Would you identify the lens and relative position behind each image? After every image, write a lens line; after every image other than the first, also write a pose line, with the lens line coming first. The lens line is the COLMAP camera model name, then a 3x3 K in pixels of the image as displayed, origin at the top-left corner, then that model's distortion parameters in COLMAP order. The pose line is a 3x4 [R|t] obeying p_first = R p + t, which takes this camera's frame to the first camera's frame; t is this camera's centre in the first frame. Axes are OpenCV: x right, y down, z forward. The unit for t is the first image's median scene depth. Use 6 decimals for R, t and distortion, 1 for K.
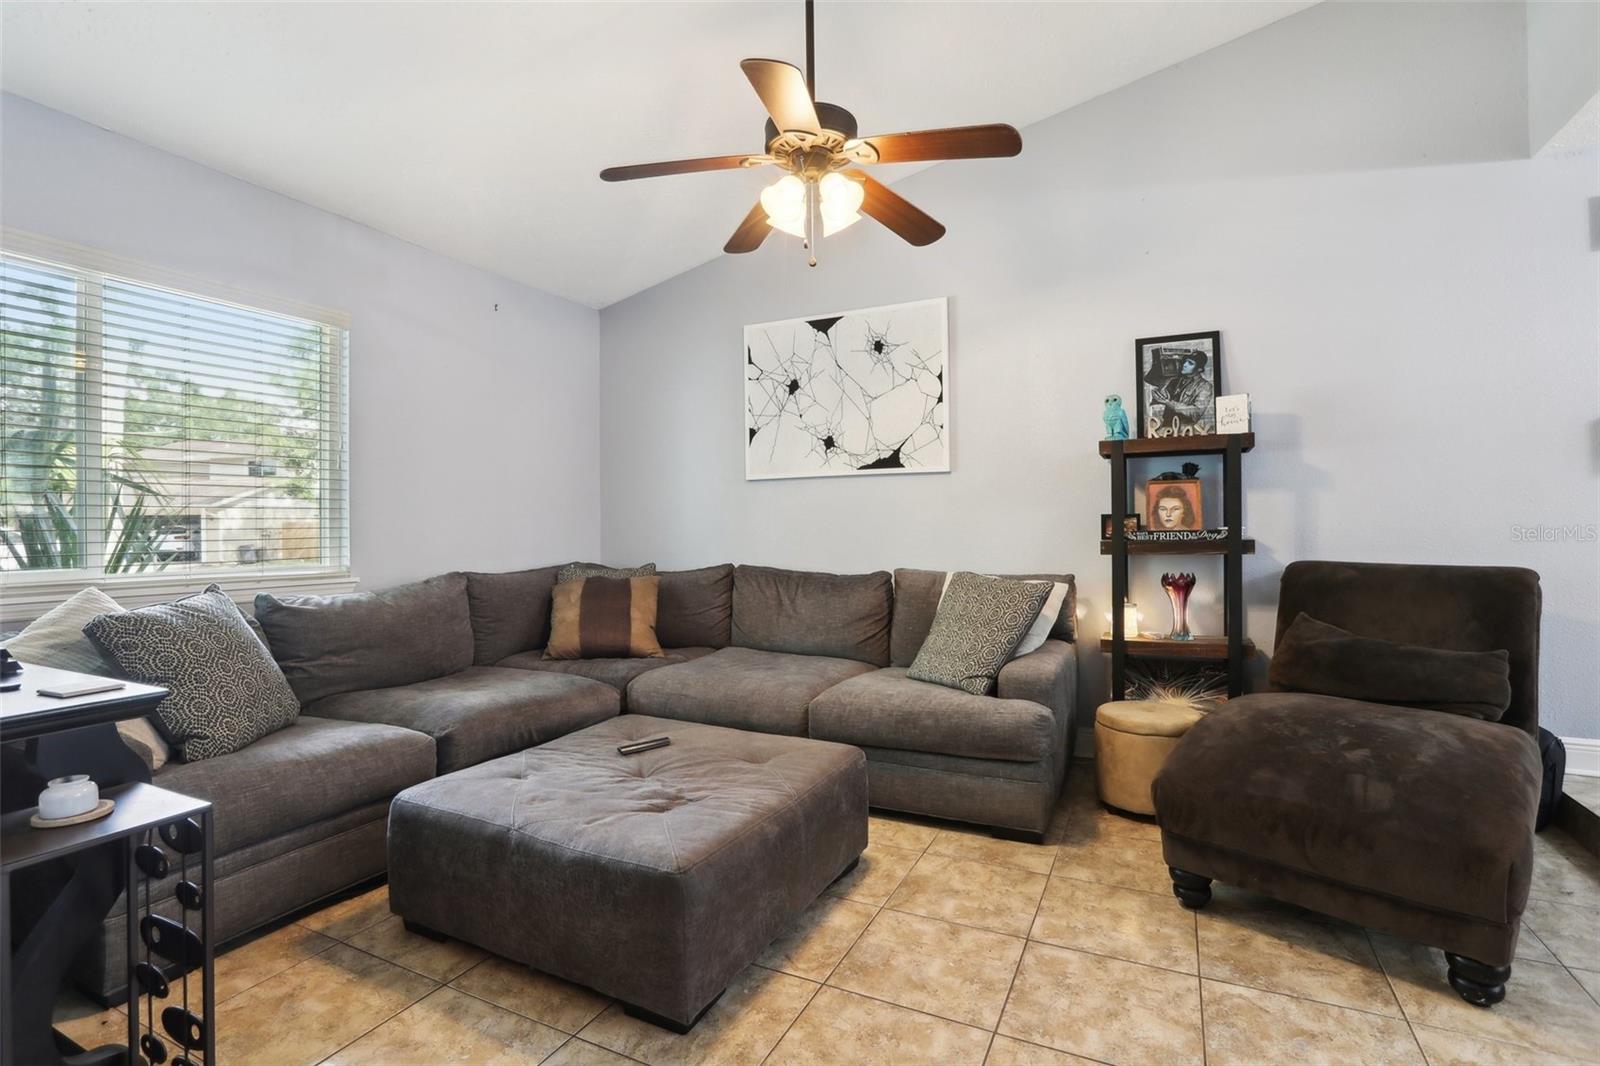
lens RADIAL K [[745.9, 0, 792.3], [0, 745.9, 527.9], [0, 0, 1]] dist [-0.047735, 0.015885]
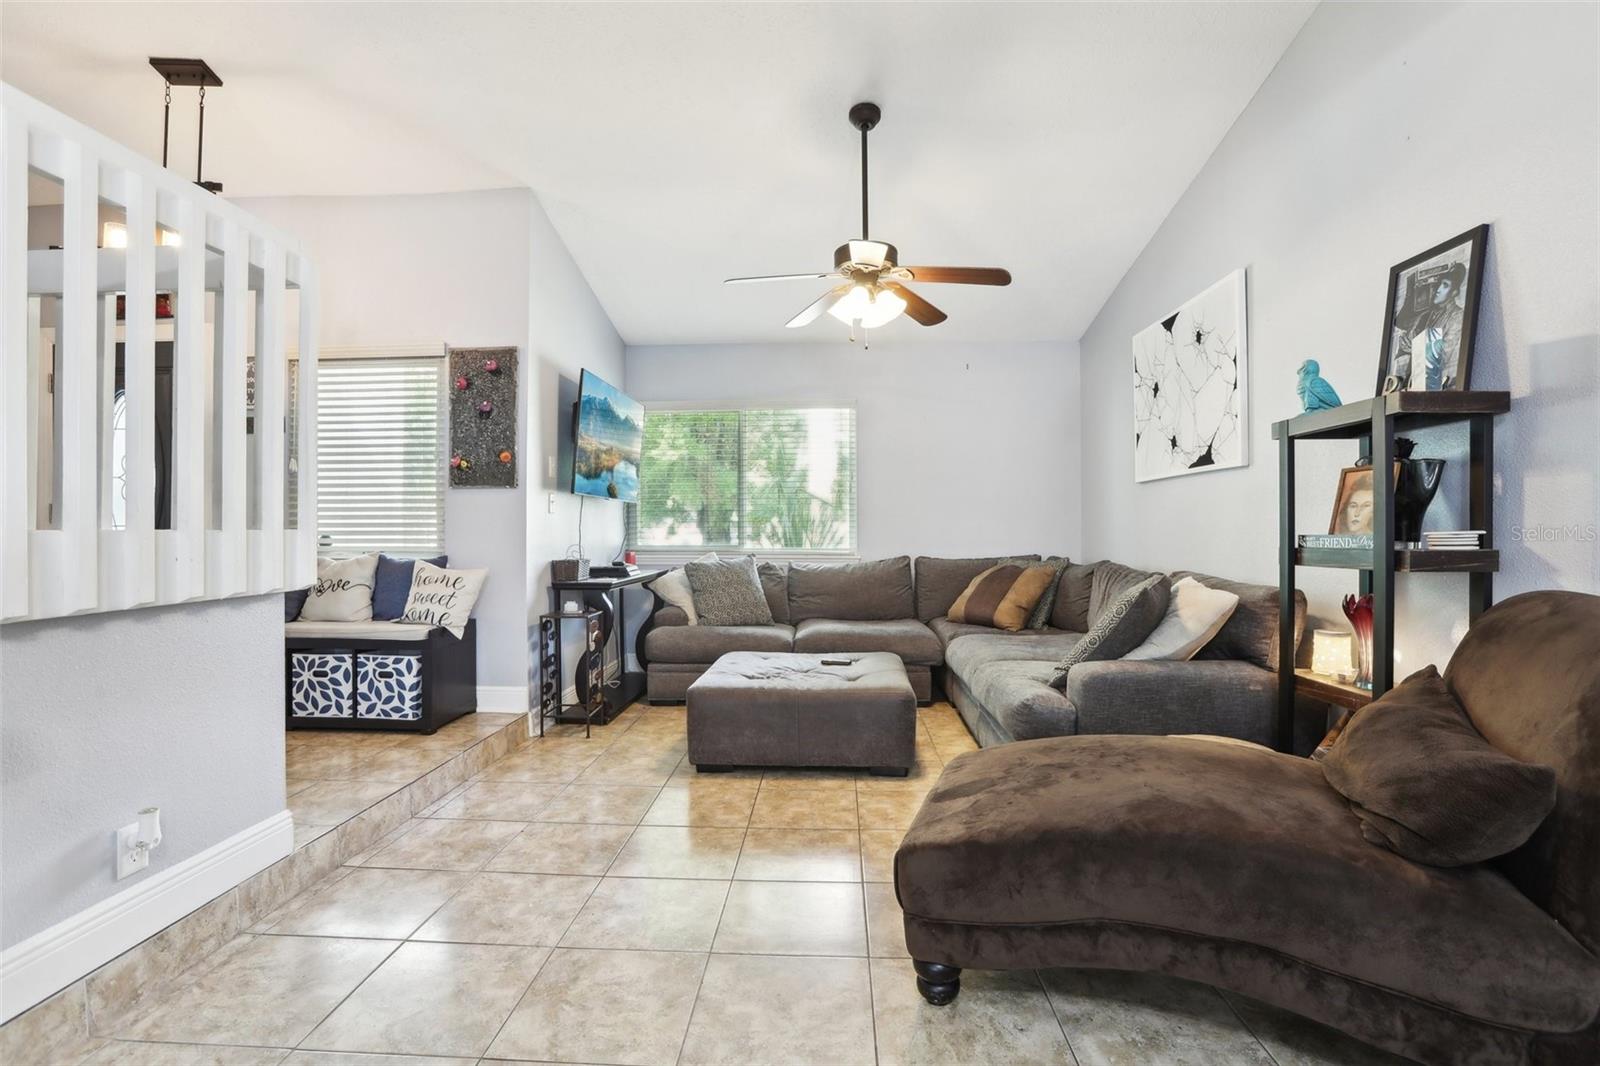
lens RADIAL K [[745.9, 0, 797.6], [0, 745.9, 522.7], [0, 0, 1]] dist [-0.047735, 0.015885]
pose [[0.402688, 0.001823, -0.915336, 1.266660], [-0.010705, 0.999939, -0.002718, -0.001688], [0.915275, 0.010893, 0.402683, 0.280726]]
